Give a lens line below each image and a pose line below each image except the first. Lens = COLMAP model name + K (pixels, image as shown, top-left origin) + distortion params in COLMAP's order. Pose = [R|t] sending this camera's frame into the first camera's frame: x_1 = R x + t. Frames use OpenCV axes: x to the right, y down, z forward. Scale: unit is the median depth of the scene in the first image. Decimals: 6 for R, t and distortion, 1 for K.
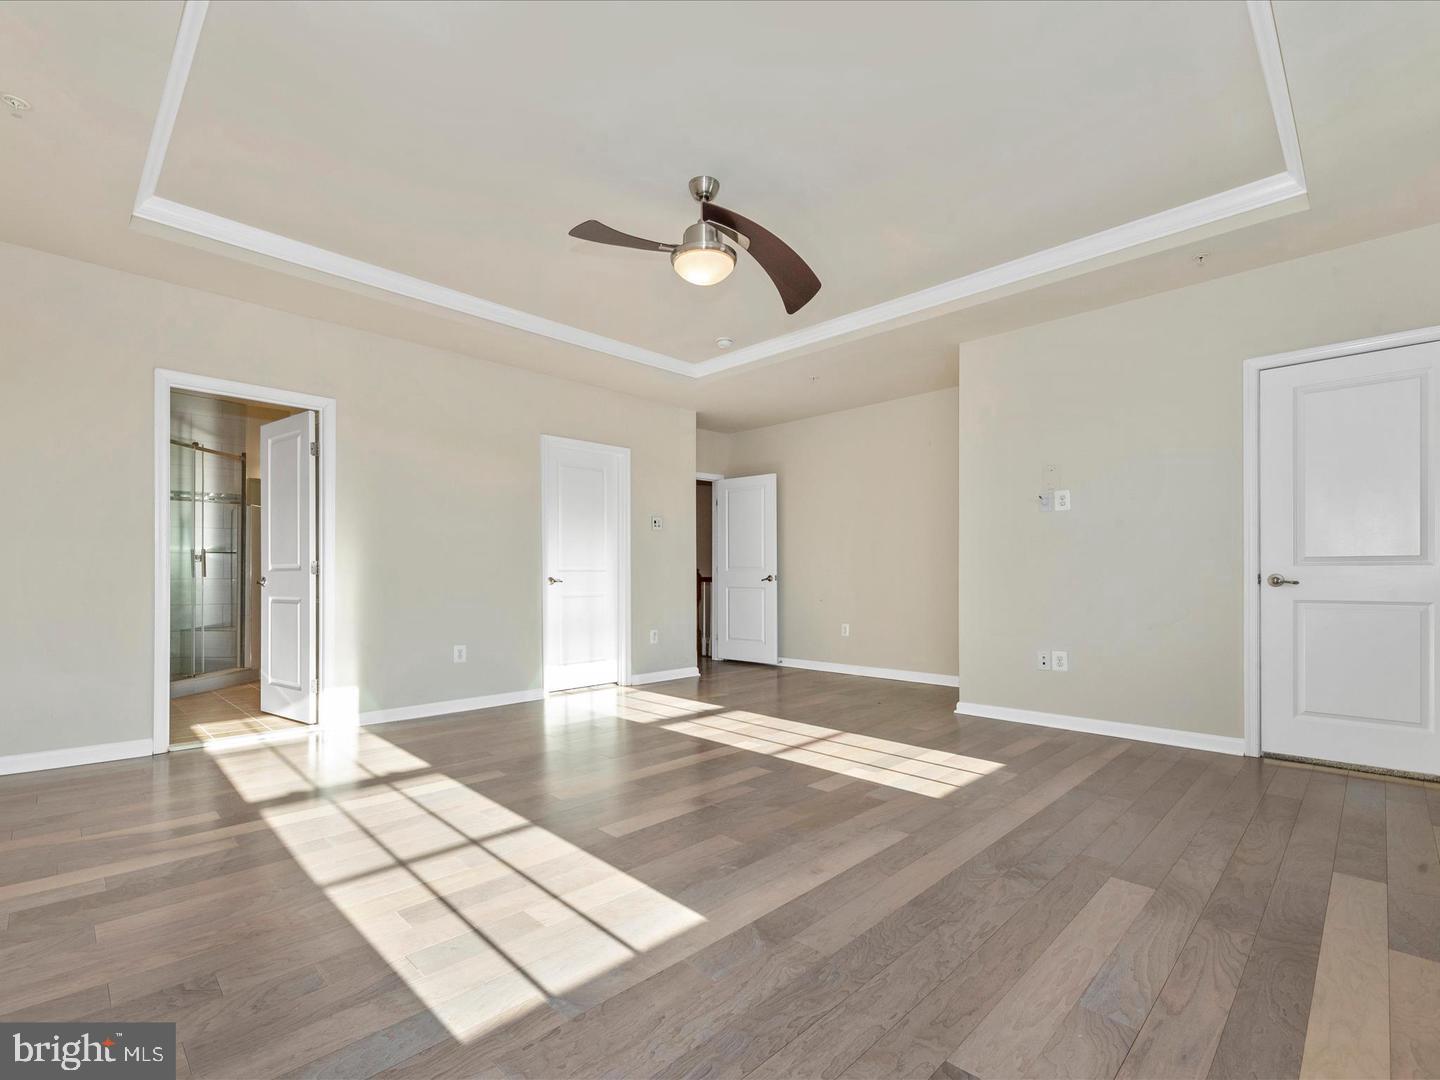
lens RADIAL K [[661.0, 0, 718.8], [0, 661.0, 575.6], [0, 0, 1]] dist [-0.004473, 0.002363]
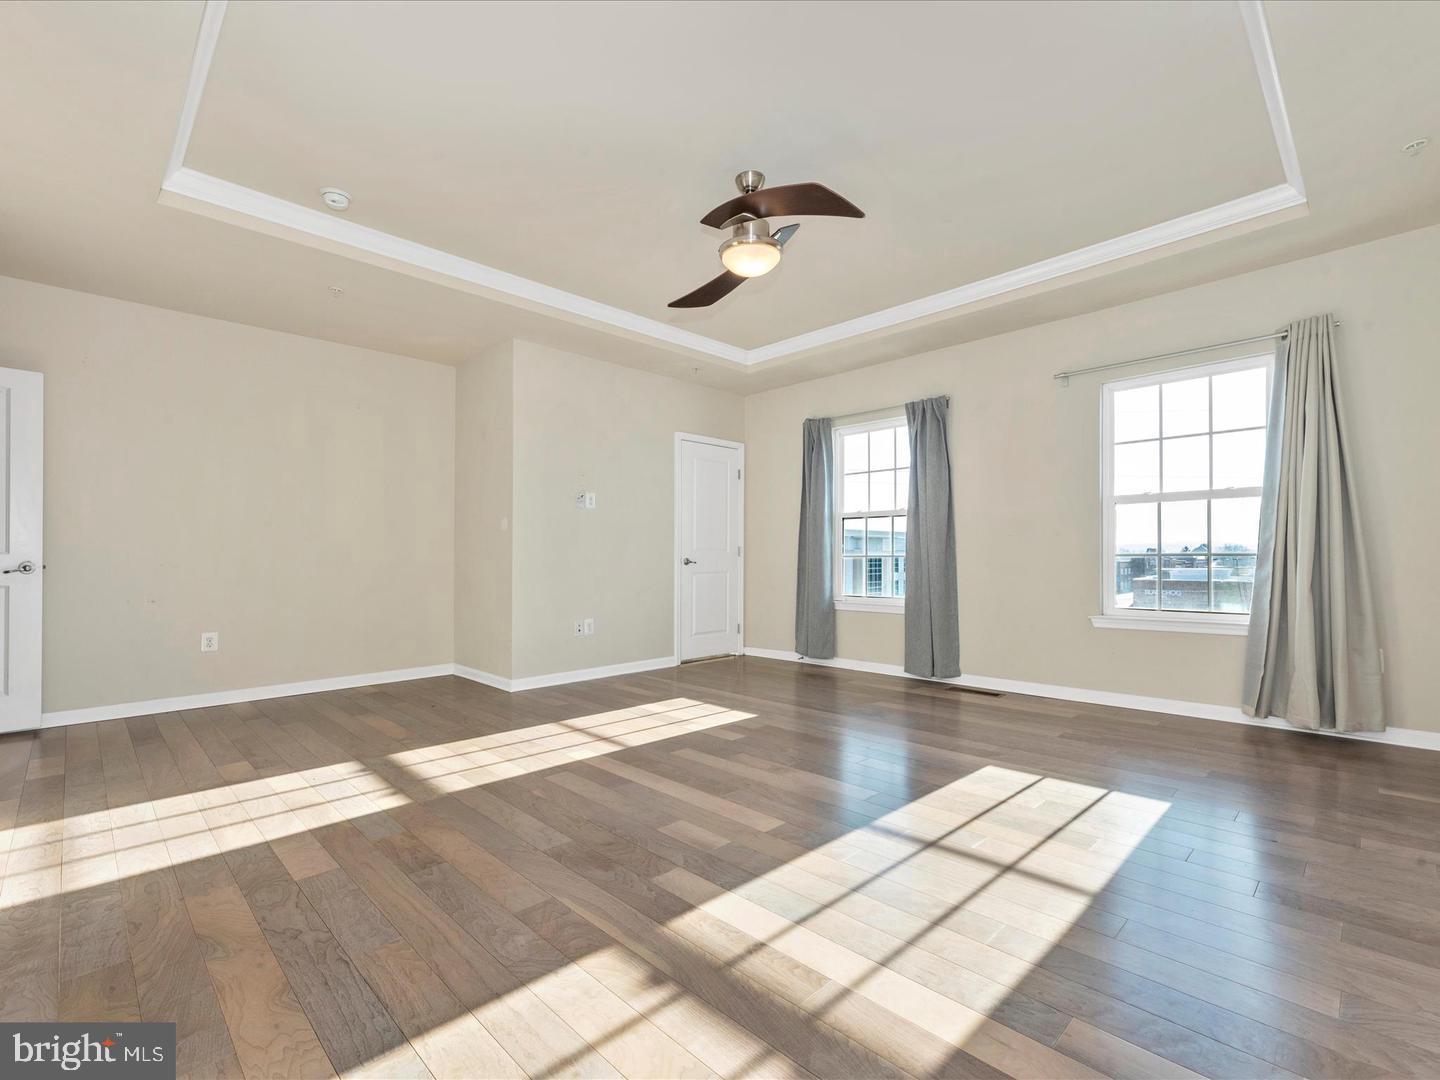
lens RADIAL K [[661.0, 0, 713.8], [0, 661.0, 548.0], [0, 0, 1]] dist [-0.004473, 0.002363]
pose [[0.018147, 0.017715, 0.999678, -1.030186], [0.006610, 0.999819, -0.017838, 0.004335], [-0.999813, 0.006931, 0.018027, 1.014760]]
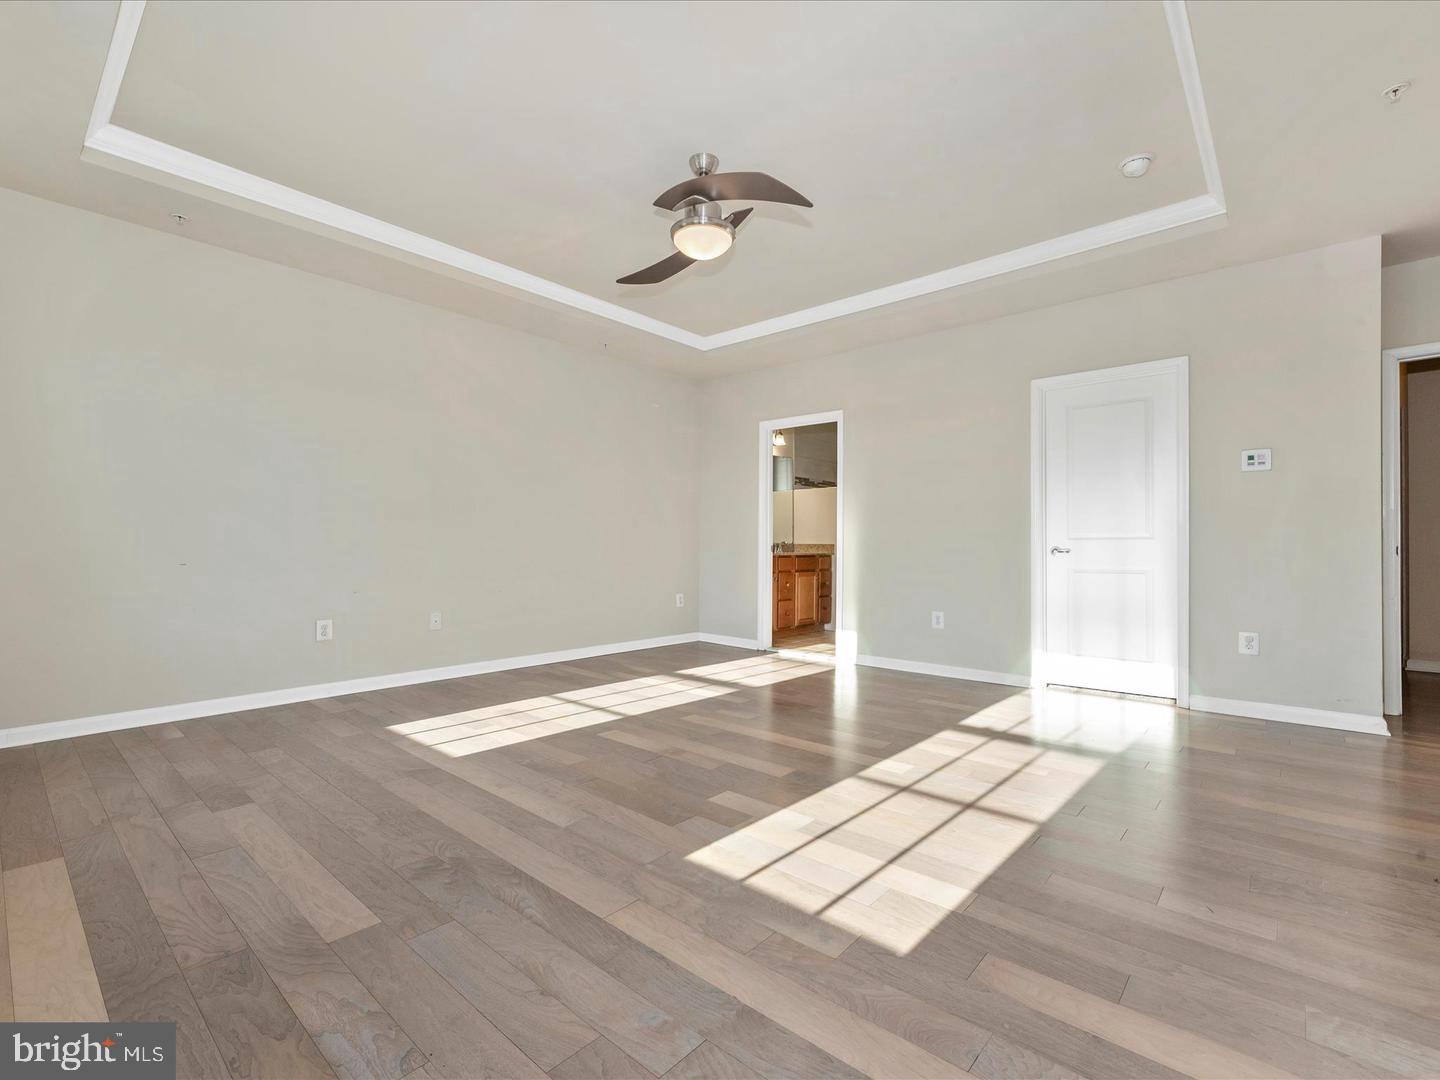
lens RADIAL K [[661.0, 0, 718.3], [0, 661.0, 539.1], [0, 0, 1]] dist [-0.004473, 0.002363]
pose [[0.061180, -0.010547, -0.998071, 0.979467], [-0.005219, 0.999927, -0.010887, 0.008444], [0.998113, 0.005875, 0.061121, 0.940880]]
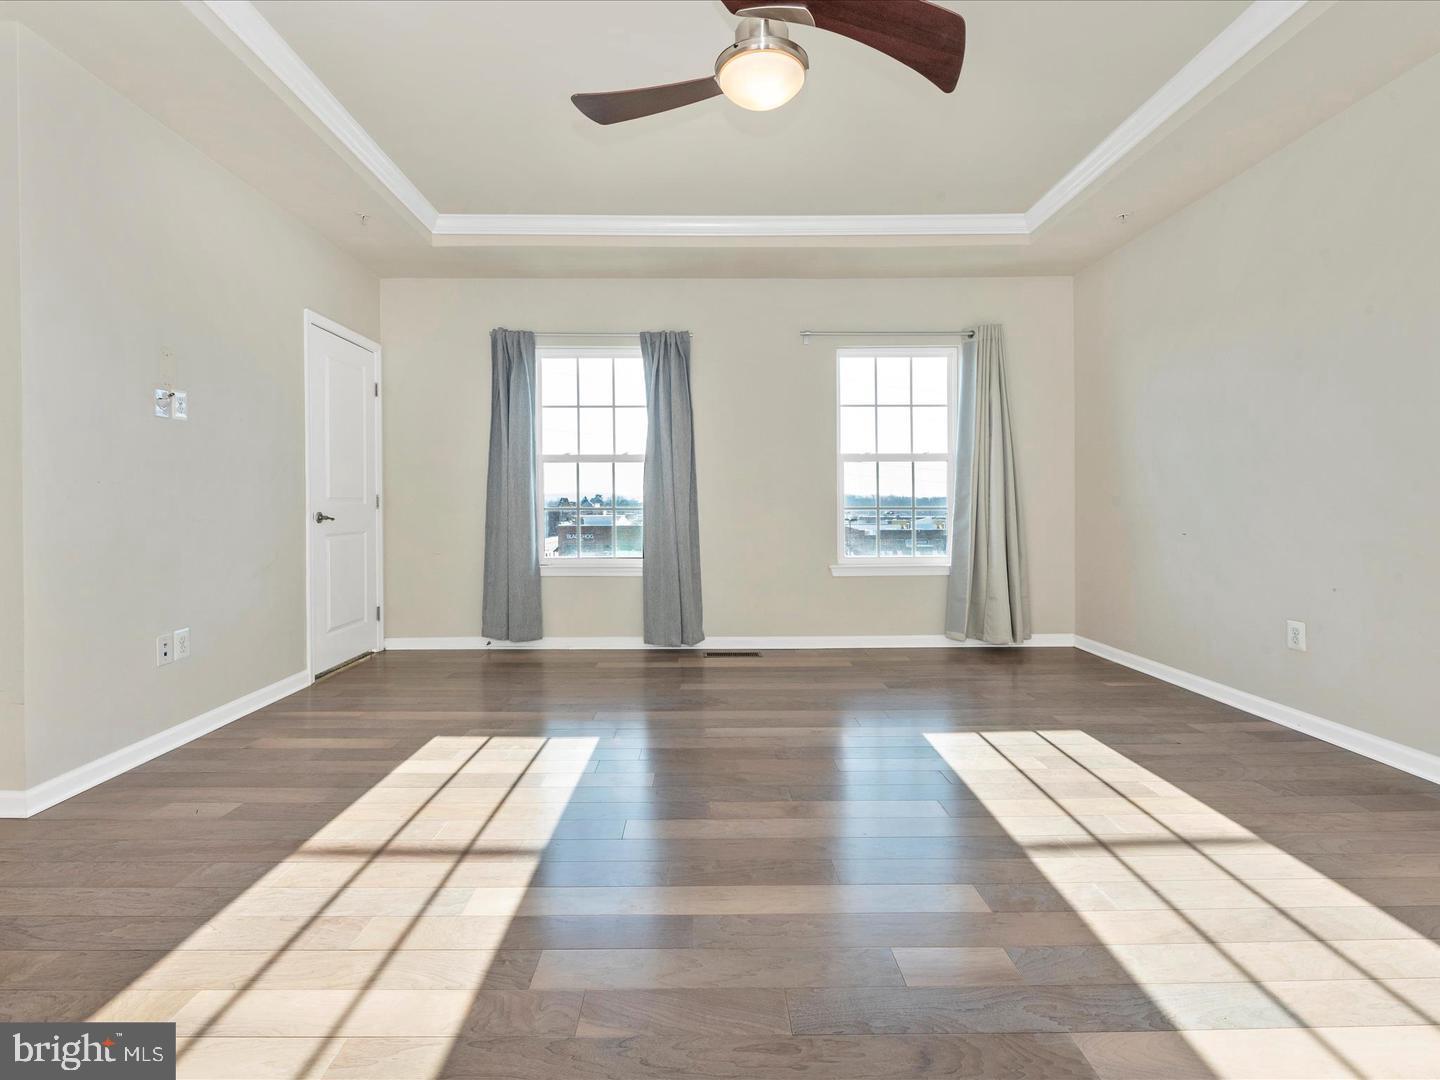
lens RADIAL K [[703.9, 0, 720.4], [0, 703.9, 499.8], [0, 0, 1]] dist [0.011705, 0.000790]
pose [[-0.711520, 0.016788, 0.702466, -0.531391], [0.007448, 0.999839, -0.016350, 0.004546], [-0.702627, -0.006401, -0.711530, 1.553455]]
